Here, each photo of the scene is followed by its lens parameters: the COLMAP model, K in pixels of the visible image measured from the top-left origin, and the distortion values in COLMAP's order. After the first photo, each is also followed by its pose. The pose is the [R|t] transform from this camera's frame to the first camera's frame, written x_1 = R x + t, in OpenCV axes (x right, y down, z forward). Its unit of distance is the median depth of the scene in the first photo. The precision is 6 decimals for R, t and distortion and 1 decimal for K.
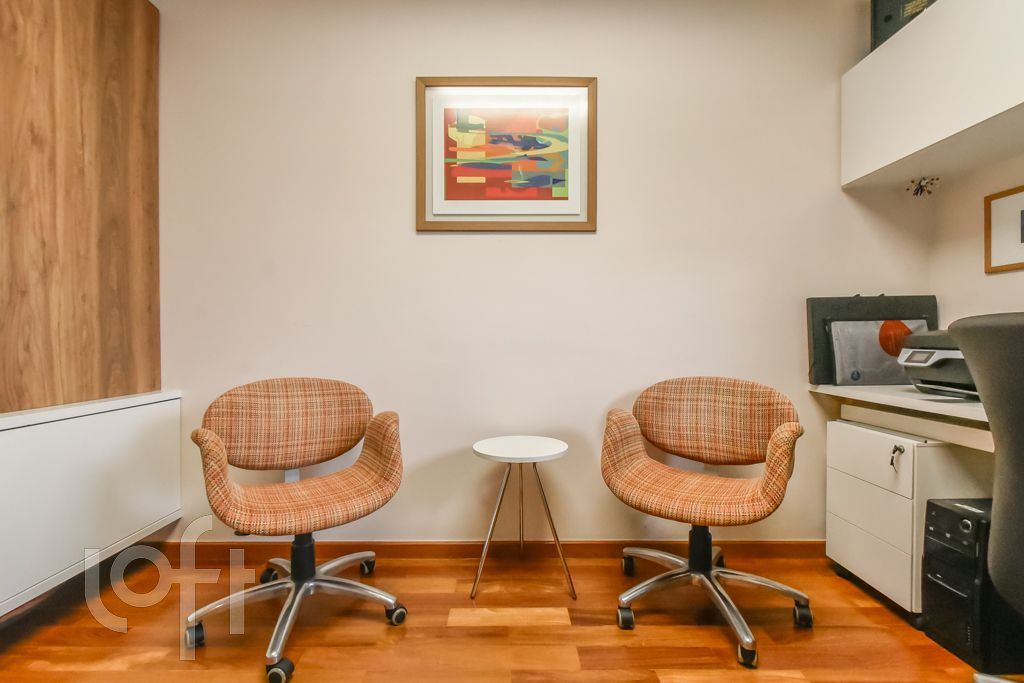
lens RADIAL K [[466.1, 0, 509.2], [0, 466.1, 347.8], [0, 0, 1]] dist [0.009351, -0.004516]
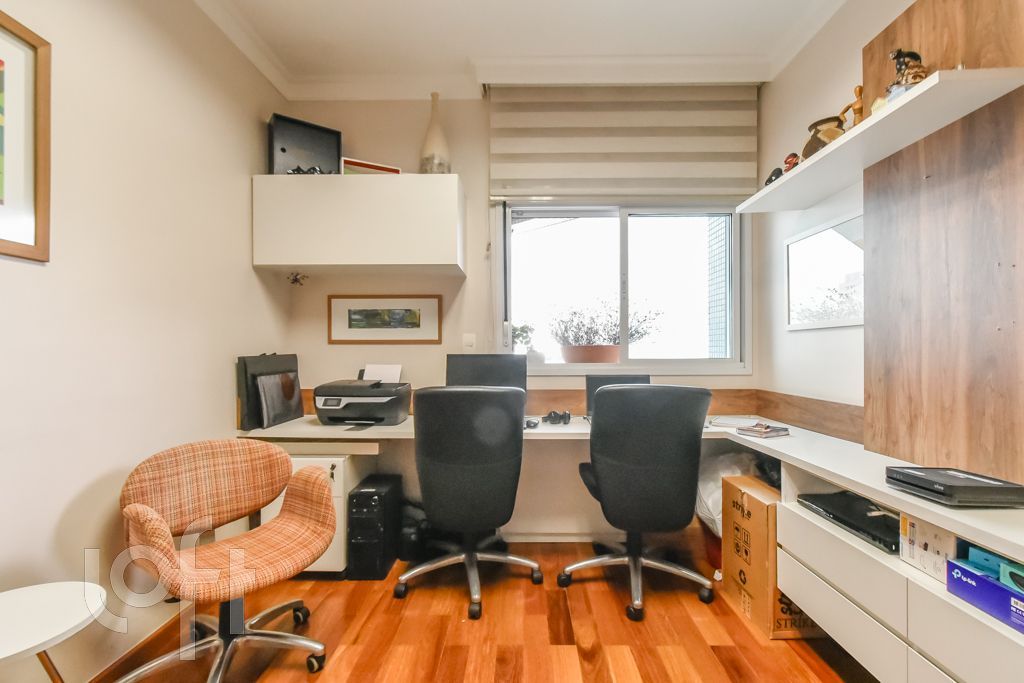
lens RADIAL K [[466.1, 0, 508.5], [0, 466.1, 347.7], [0, 0, 1]] dist [0.009351, -0.004516]
pose [[0.021076, 0.005570, 0.999762, -0.544567], [0.013497, 0.999892, -0.005856, -0.122373], [-0.999687, 0.013617, 0.020998, 0.342073]]
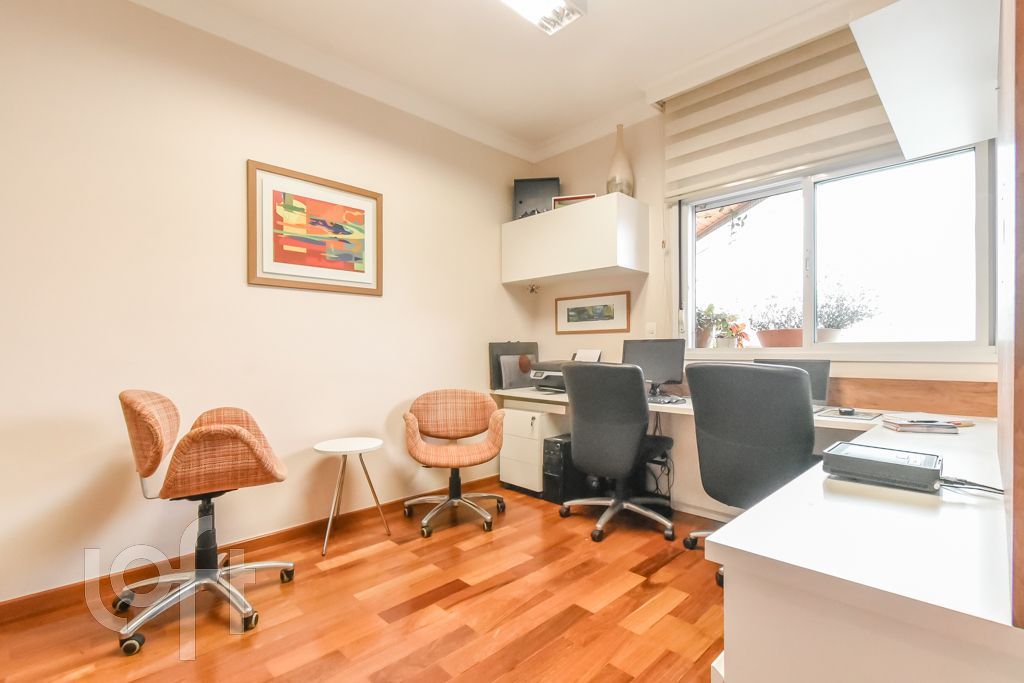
lens RADIAL K [[466.1, 0, 509.0], [0, 466.1, 350.9], [0, 0, 1]] dist [0.009351, -0.004516]
pose [[0.720490, -0.002803, 0.693459, -0.620191], [0.009642, 0.999936, -0.005976, -0.067577], [-0.693398, 0.010992, 0.720471, -0.395972]]
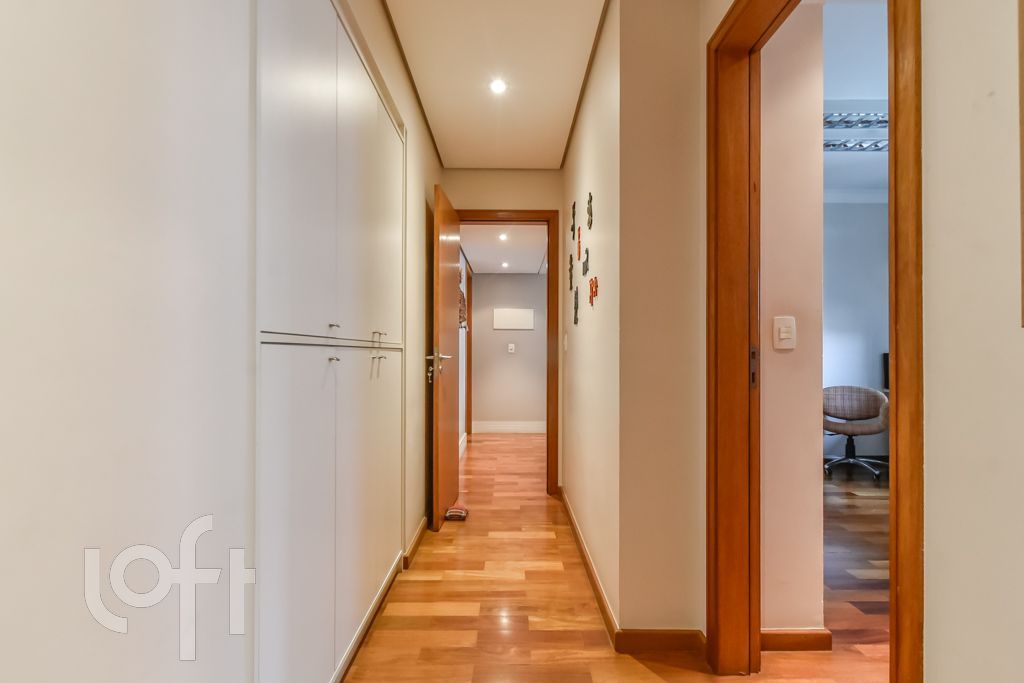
lens RADIAL K [[466.1, 0, 517.7], [0, 466.1, 345.7], [0, 0, 1]] dist [0.009351, -0.004516]
pose [[0.999853, 0.005620, 0.016211, -1.397587], [-0.005274, 0.999759, -0.021330, -0.090623], [-0.016327, 0.021241, 0.999641, -1.498770]]
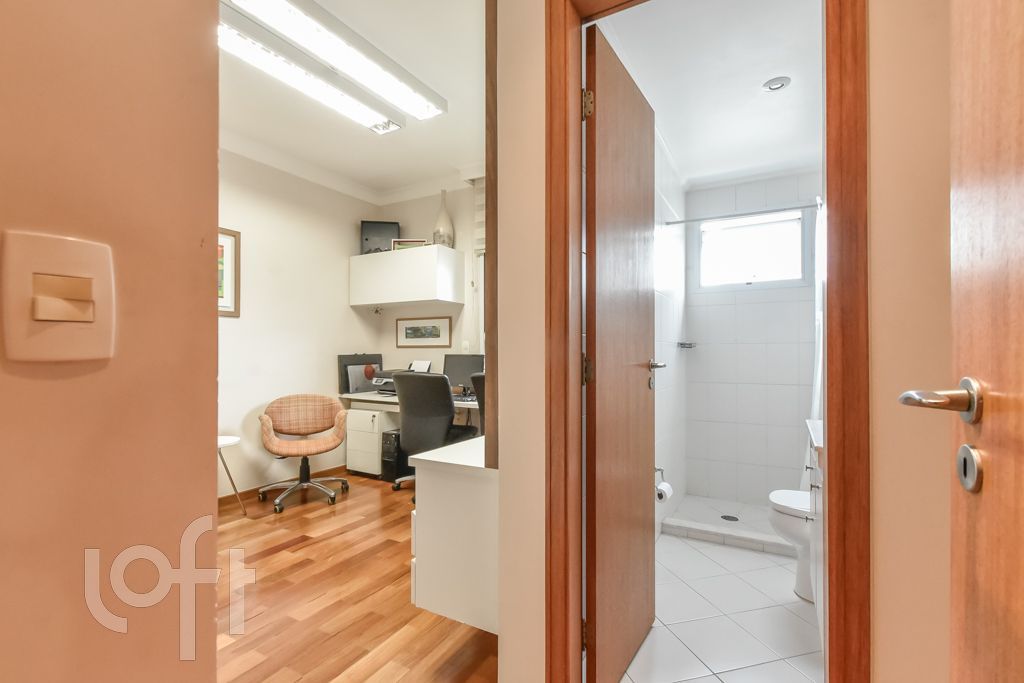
lens RADIAL K [[466.1, 0, 511.3], [0, 466.1, 349.7], [0, 0, 1]] dist [0.009351, -0.004516]
pose [[0.501747, 0.005569, 0.864997, -0.928373], [0.008047, 0.999906, -0.011106, -0.108612], [-0.864977, 0.012532, 0.501655, -0.876488]]
